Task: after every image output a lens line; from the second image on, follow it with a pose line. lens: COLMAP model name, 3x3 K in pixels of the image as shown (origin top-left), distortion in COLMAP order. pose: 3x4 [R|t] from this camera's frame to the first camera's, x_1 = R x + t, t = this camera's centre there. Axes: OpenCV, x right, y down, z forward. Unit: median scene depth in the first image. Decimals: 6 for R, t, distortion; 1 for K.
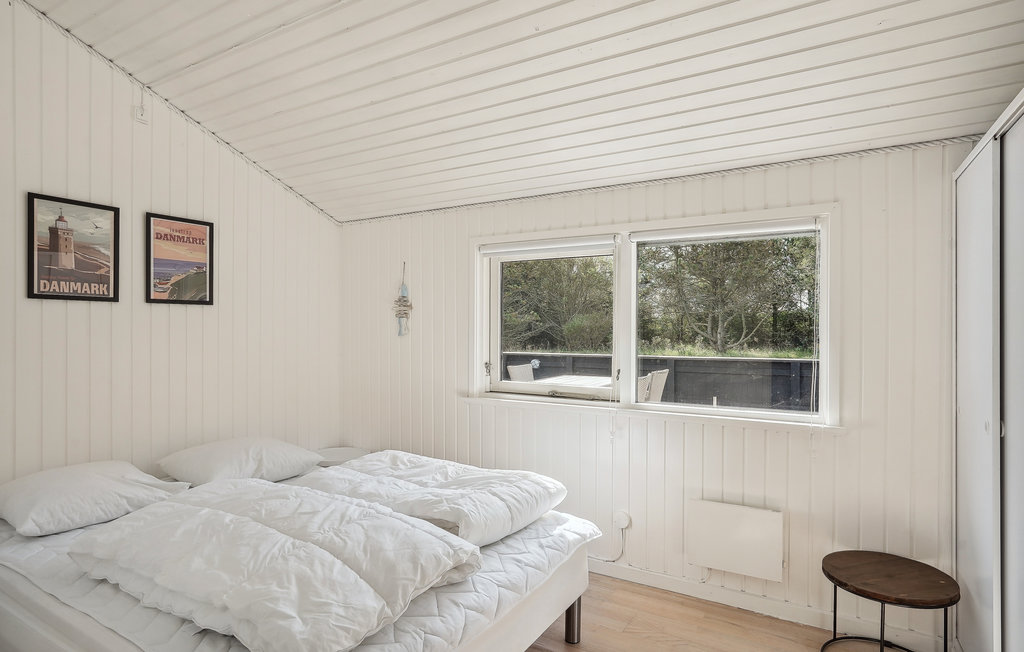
lens RADIAL K [[543.5, 0, 512.0], [0, 543.5, 326.0], [0, 0, 1]] dist [-0.000724, 0.000195]
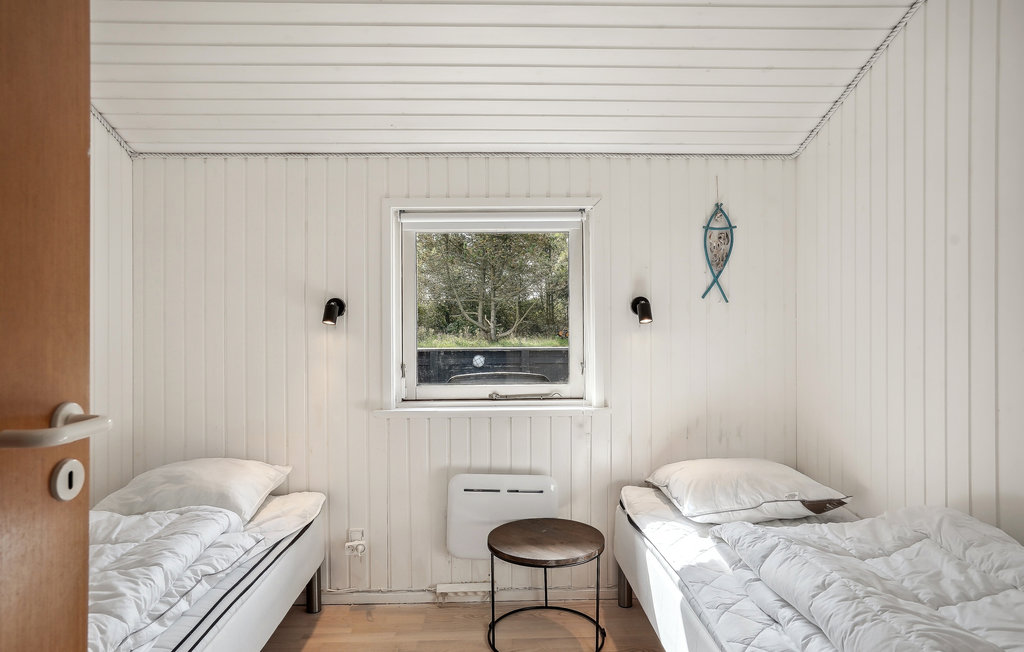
lens RADIAL K [[597.9, 0, 512.0], [0, 597.9, 326.0], [0, 0, 1]] dist [-0.029266, 0.001962]
pose [[0.845402, -0.016874, 0.533863, -0.153077], [0.007749, 0.999783, 0.019329, -0.000269], [-0.534074, -0.012203, 0.845350, 0.088174]]
